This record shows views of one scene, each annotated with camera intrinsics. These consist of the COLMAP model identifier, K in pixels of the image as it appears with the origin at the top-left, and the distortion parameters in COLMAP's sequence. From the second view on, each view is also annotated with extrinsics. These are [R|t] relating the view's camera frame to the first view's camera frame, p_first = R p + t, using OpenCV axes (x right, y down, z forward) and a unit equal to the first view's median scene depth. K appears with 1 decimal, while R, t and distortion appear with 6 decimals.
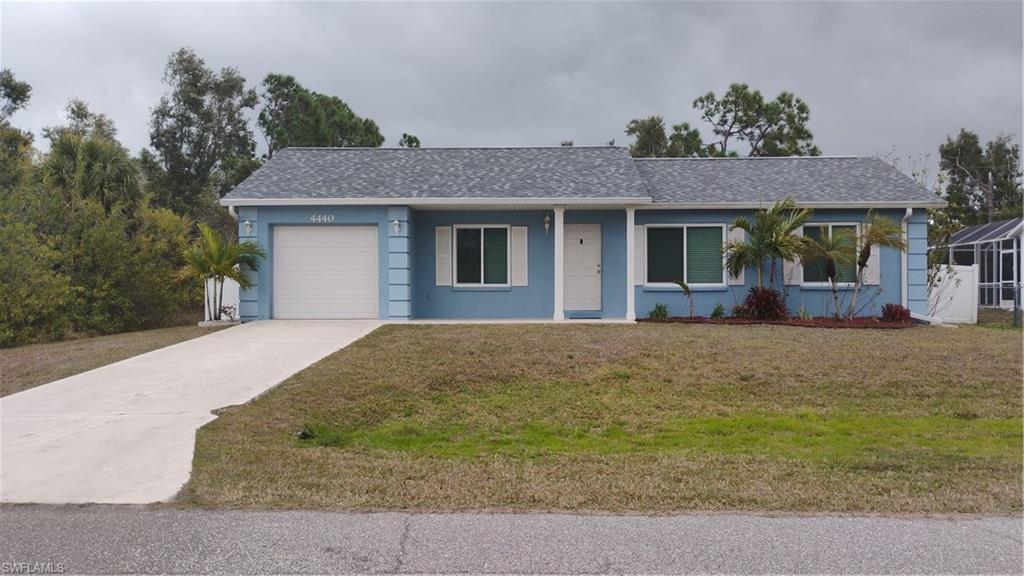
lens RADIAL K [[849.7, 0, 514.2], [0, 849.7, 288.0], [0, 0, 1]] dist [0.050590, -0.075974]
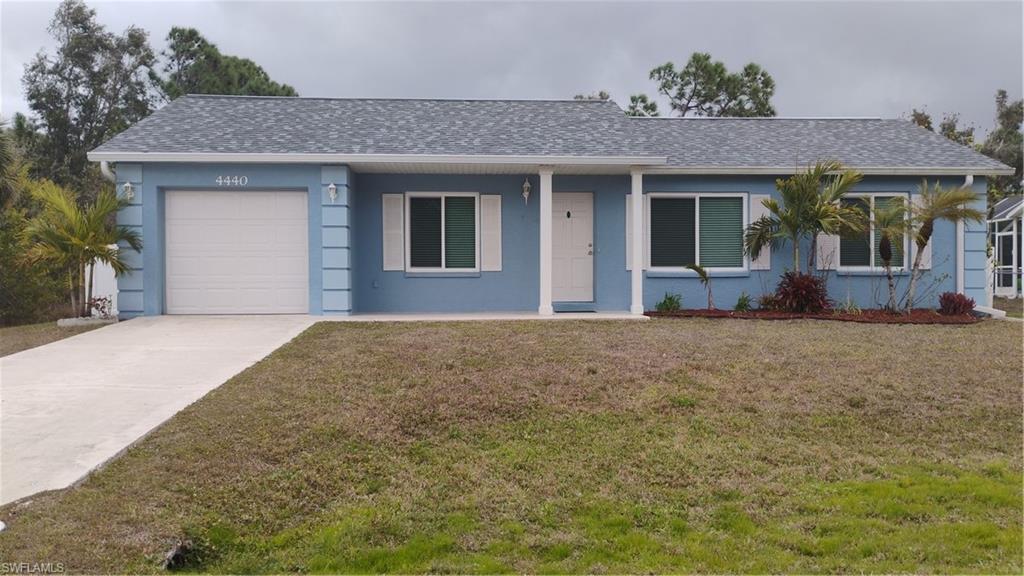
lens RADIAL K [[849.7, 0, 514.2], [0, 849.7, 288.0], [0, 0, 1]] dist [0.050590, -0.075974]
pose [[0.996079, -0.001662, 0.088448, -0.043439], [0.000287, 0.999879, 0.015563, 0.001261], [-0.088463, -0.015477, 0.995959, 0.223882]]
